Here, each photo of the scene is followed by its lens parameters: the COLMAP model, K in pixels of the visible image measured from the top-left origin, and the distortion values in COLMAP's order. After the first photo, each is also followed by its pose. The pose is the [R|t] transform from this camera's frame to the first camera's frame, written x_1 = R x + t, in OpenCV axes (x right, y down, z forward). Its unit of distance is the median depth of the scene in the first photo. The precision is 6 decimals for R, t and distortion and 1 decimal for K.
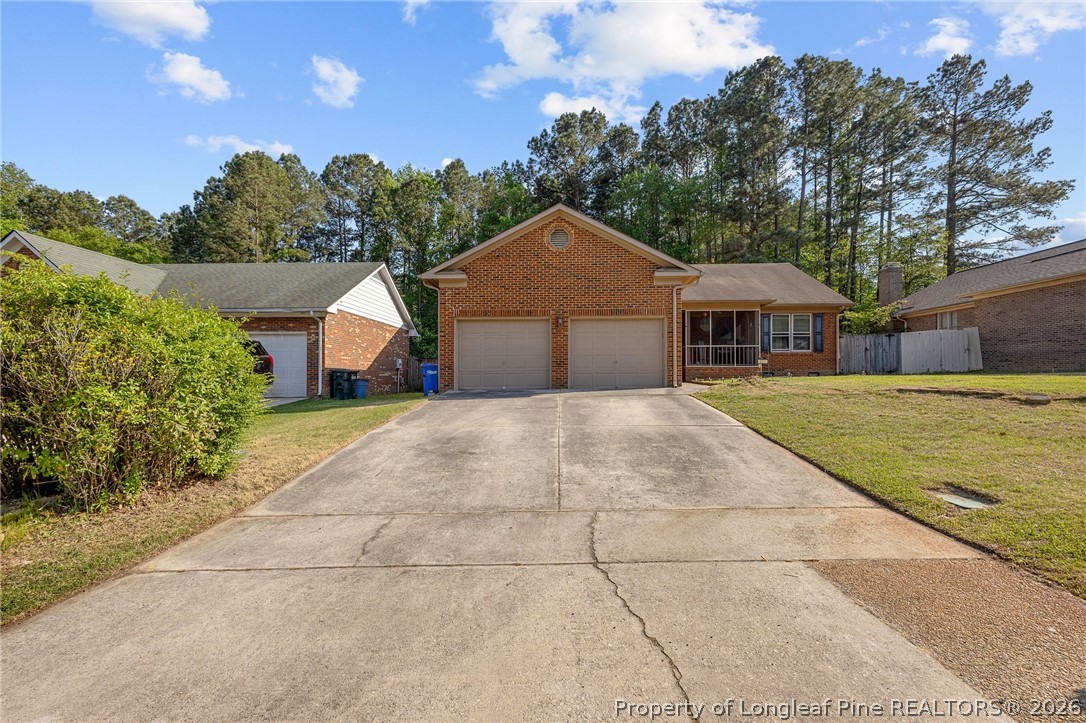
lens RADIAL K [[504.5, 0, 543.7], [0, 504.5, 366.9], [0, 0, 1]] dist [0.010120, -0.002969]
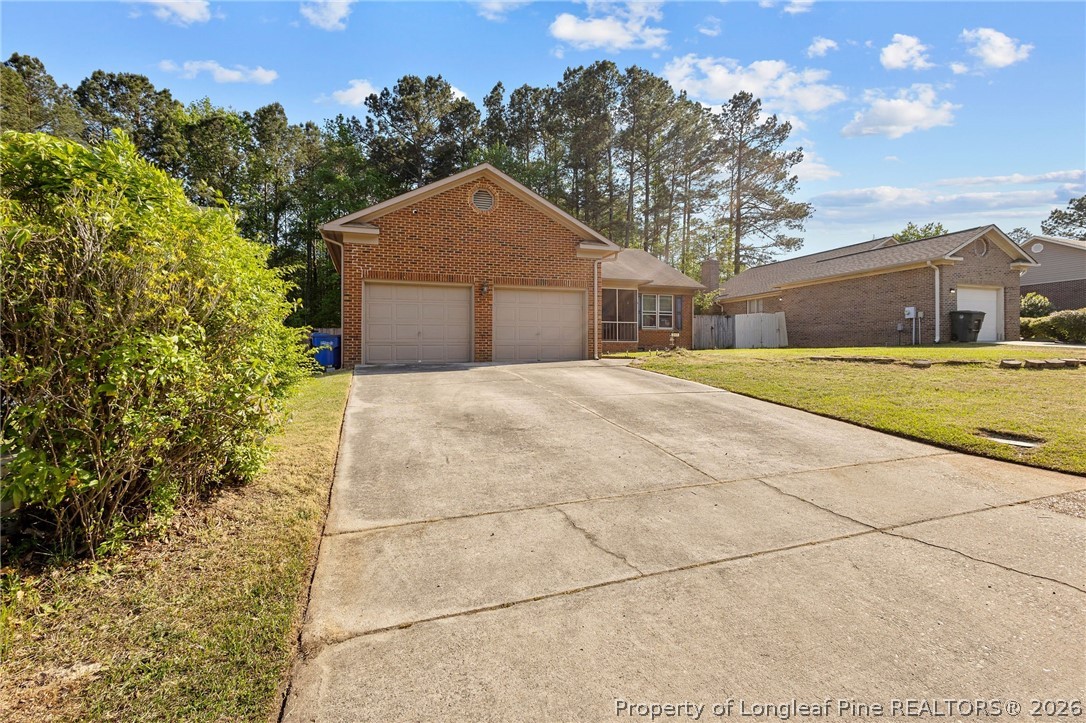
lens RADIAL K [[504.5, 0, 543.5], [0, 504.5, 345.4], [0, 0, 1]] dist [0.010120, -0.002969]
pose [[0.932370, 0.006079, 0.361456, -0.140600], [-0.005340, 0.999981, -0.003045, 0.010710], [-0.361467, 0.000909, 0.932384, 0.064662]]
